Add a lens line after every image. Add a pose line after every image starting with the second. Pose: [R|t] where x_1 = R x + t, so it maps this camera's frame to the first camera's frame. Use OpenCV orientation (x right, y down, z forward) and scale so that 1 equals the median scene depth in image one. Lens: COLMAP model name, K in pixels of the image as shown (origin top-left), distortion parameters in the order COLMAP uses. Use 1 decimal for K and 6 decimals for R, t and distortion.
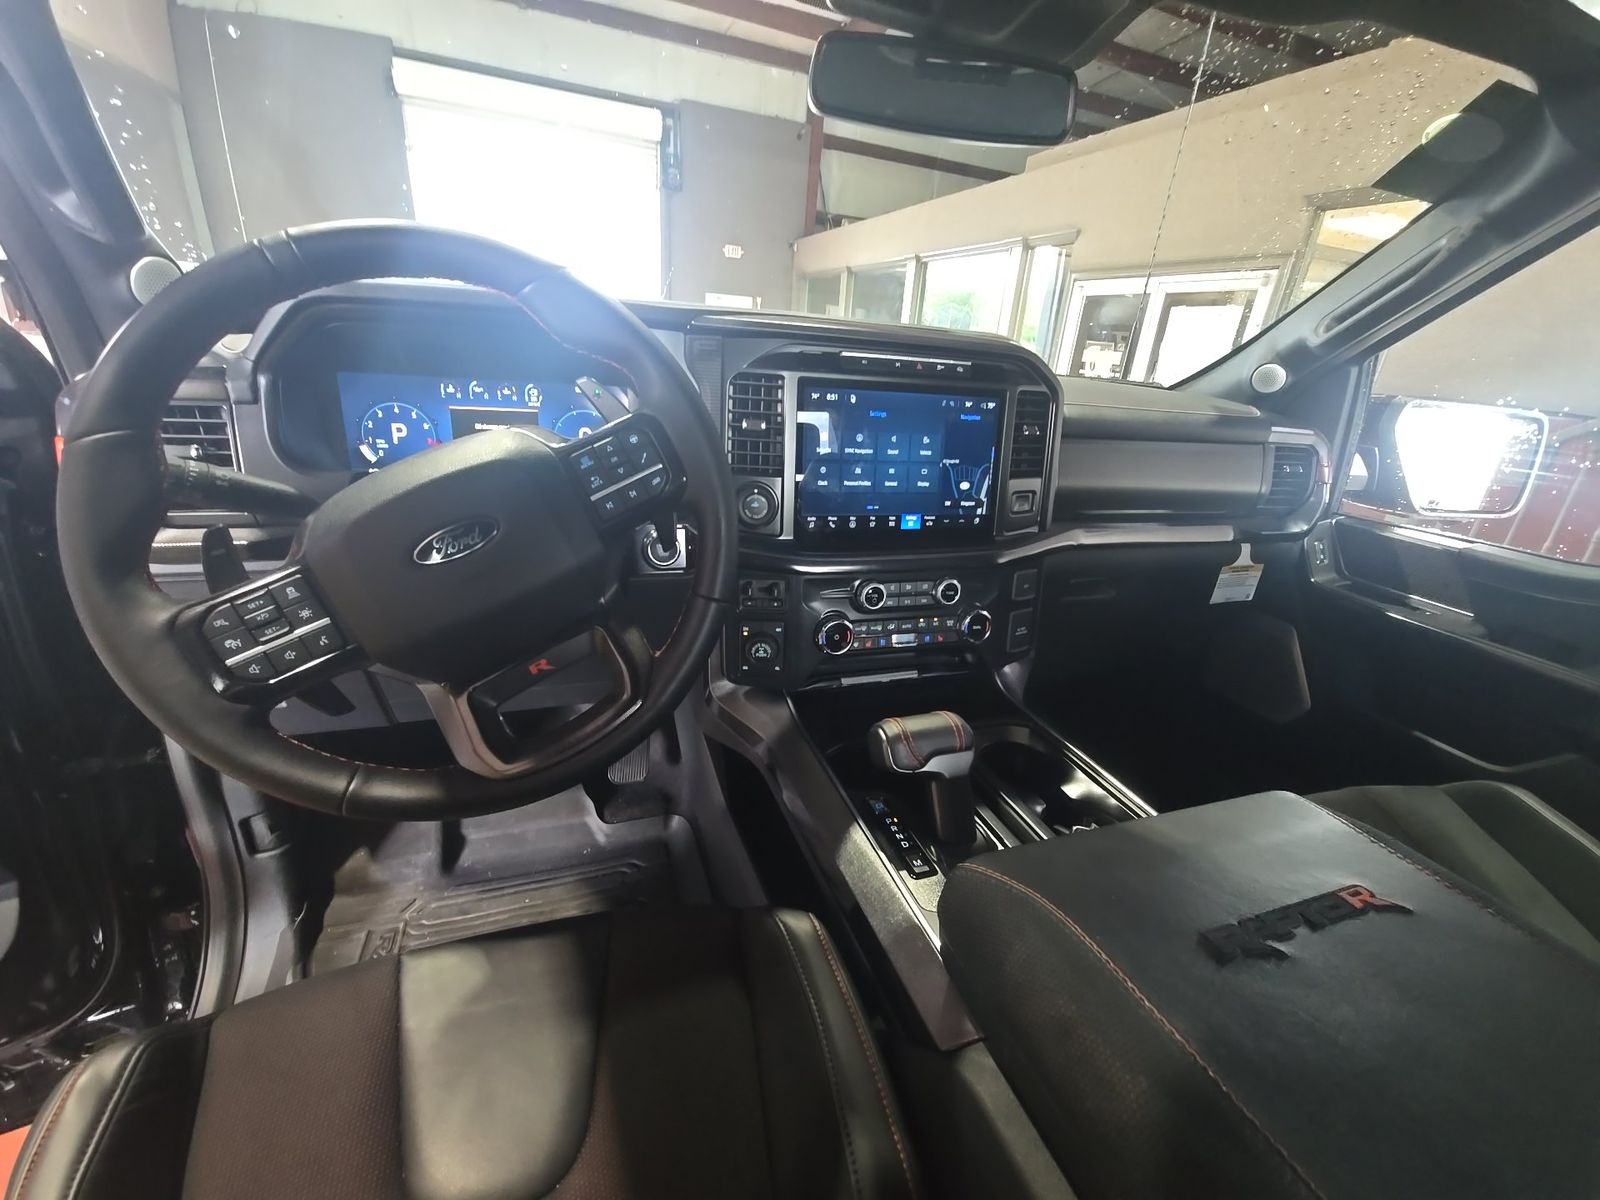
lens RADIAL K [[643.3, 0, 800.0], [0, 643.3, 600.0], [0, 0, 1]] dist [-0.001511, -0.000294]
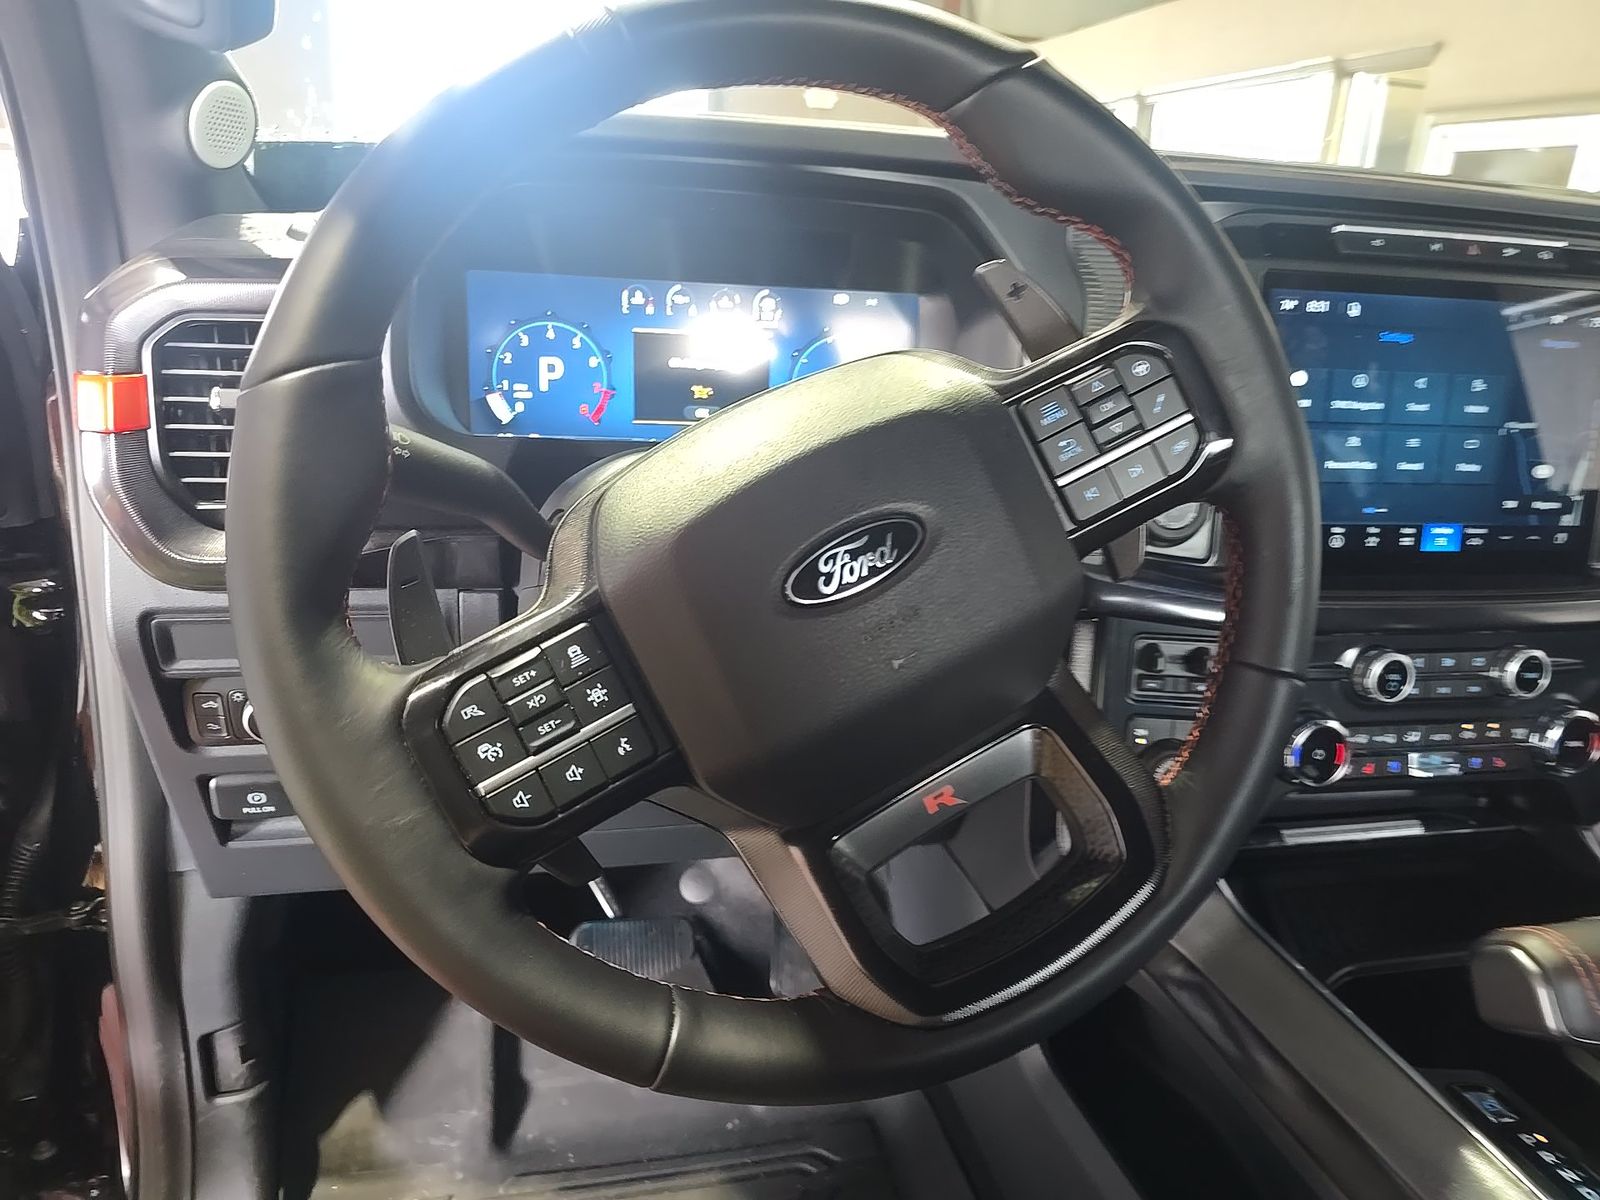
lens RADIAL K [[1095.4, 0, 851.1], [0, 1095.4, 573.7], [0, 0, 1]] dist [0.056087, -0.085115]
pose [[0.994172, 0.017907, -0.106304, -0.220303], [-0.026757, 0.996239, -0.082417, -0.004787], [0.104428, 0.084781, 0.990912, 0.054583]]
